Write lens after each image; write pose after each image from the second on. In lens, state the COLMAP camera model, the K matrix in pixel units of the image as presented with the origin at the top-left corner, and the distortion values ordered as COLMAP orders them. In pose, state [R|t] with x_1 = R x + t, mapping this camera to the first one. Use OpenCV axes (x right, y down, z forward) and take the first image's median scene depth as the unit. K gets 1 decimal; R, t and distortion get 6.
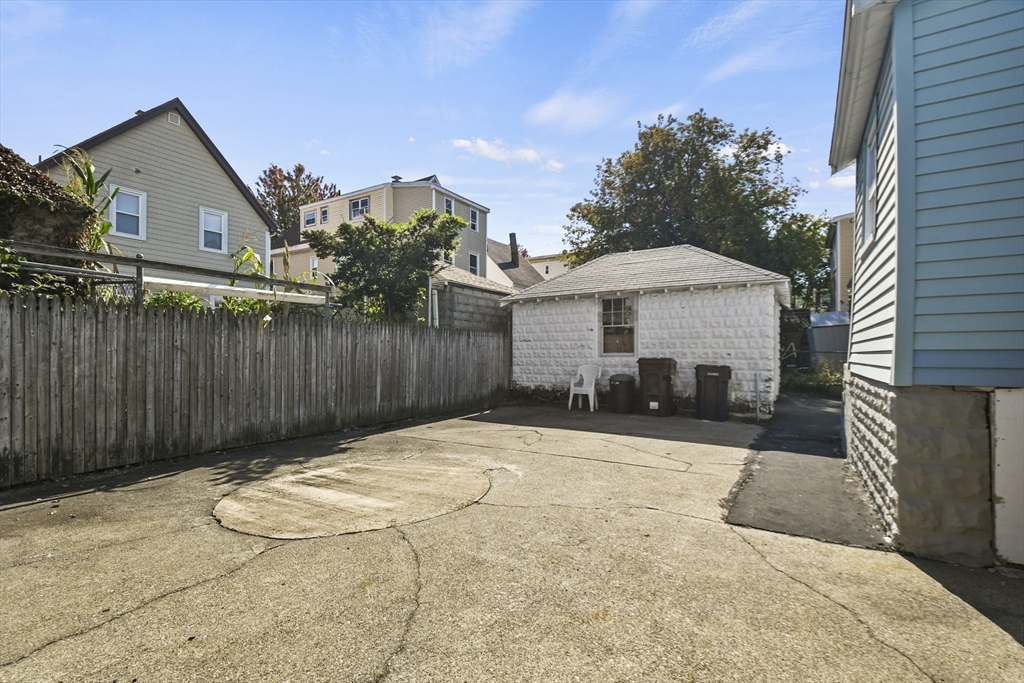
lens RADIAL K [[474.9, 0, 513.4], [0, 474.9, 364.0], [0, 0, 1]] dist [0.002053, -0.009848]
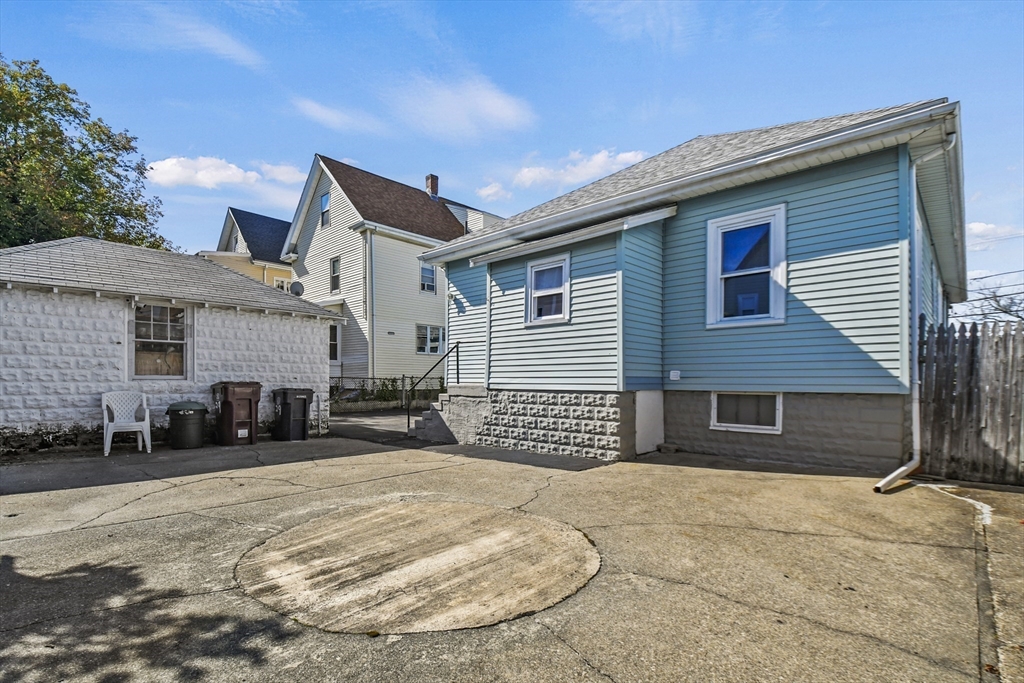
lens RADIAL K [[474.9, 0, 489.2], [0, 474.9, 376.3], [0, 0, 1]] dist [0.002053, -0.009848]
pose [[0.215913, 0.012757, 0.976329, -0.829246], [0.015808, 0.999738, -0.016558, -0.000319], [-0.976285, 0.019009, 0.215654, 0.570439]]
